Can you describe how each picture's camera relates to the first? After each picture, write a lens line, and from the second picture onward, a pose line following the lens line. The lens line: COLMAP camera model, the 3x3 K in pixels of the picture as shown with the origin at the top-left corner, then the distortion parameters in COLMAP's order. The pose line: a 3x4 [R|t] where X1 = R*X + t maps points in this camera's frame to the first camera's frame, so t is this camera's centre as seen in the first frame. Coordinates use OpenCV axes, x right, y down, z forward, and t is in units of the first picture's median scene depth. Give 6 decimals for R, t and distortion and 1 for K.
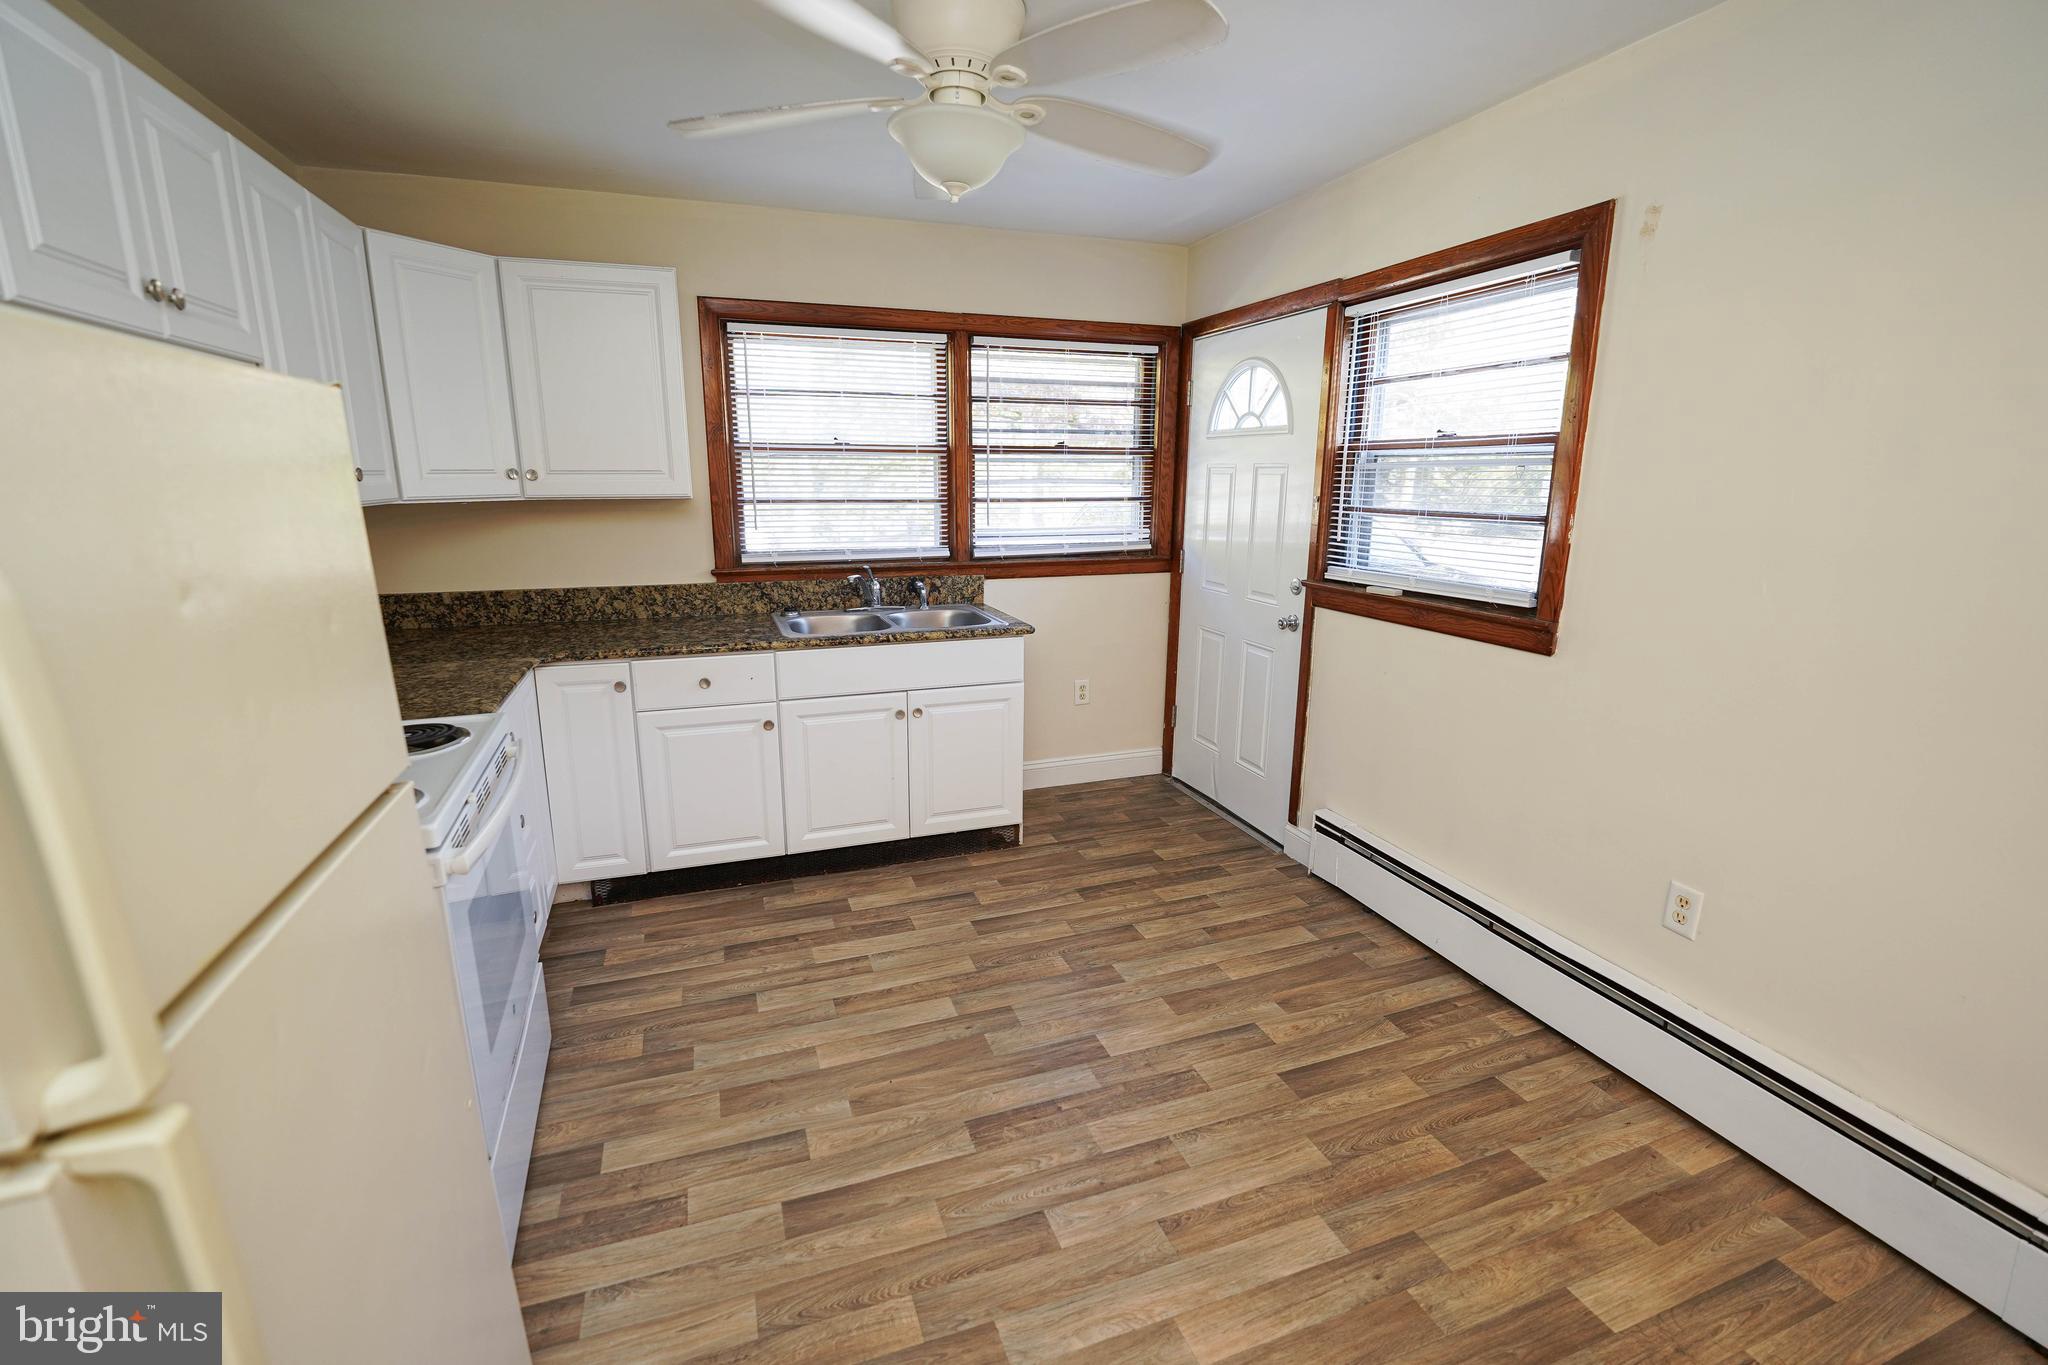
lens RADIAL K [[899.9, 0, 1007.0], [0, 899.9, 682.8], [0, 0, 1]] dist [-0.024817, 0.003465]
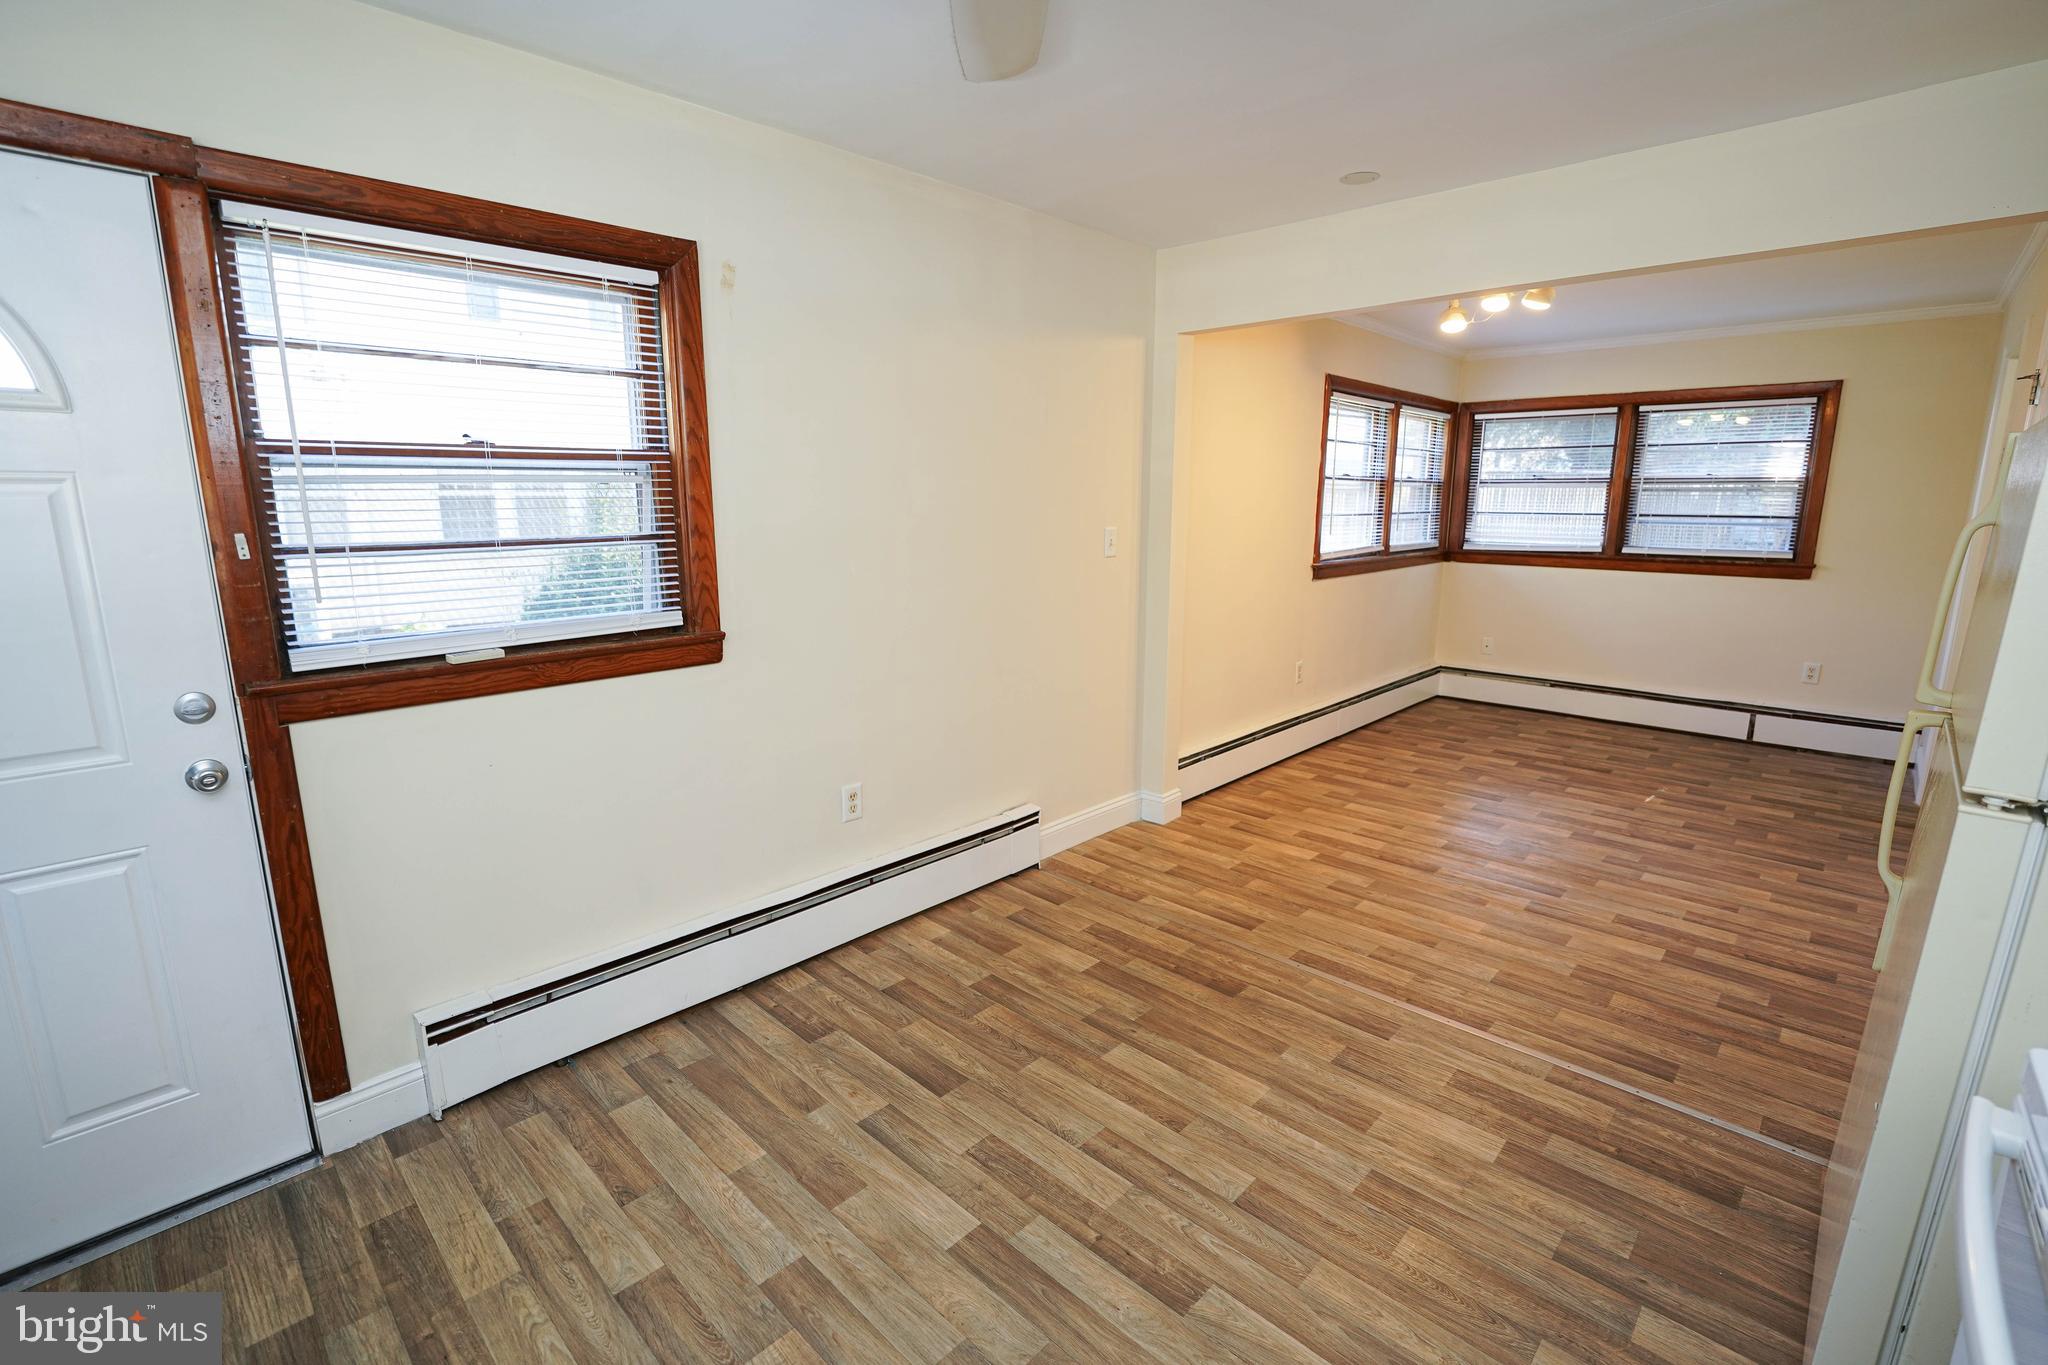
lens RADIAL K [[899.9, 0, 1026.1], [0, 899.9, 692.5], [0, 0, 1]] dist [-0.024817, 0.003465]
pose [[-0.461751, -0.189333, 0.866567, -0.376337], [0.199477, 0.929763, 0.309433, -0.194476], [-0.864288, 0.315742, -0.391552, 0.847094]]
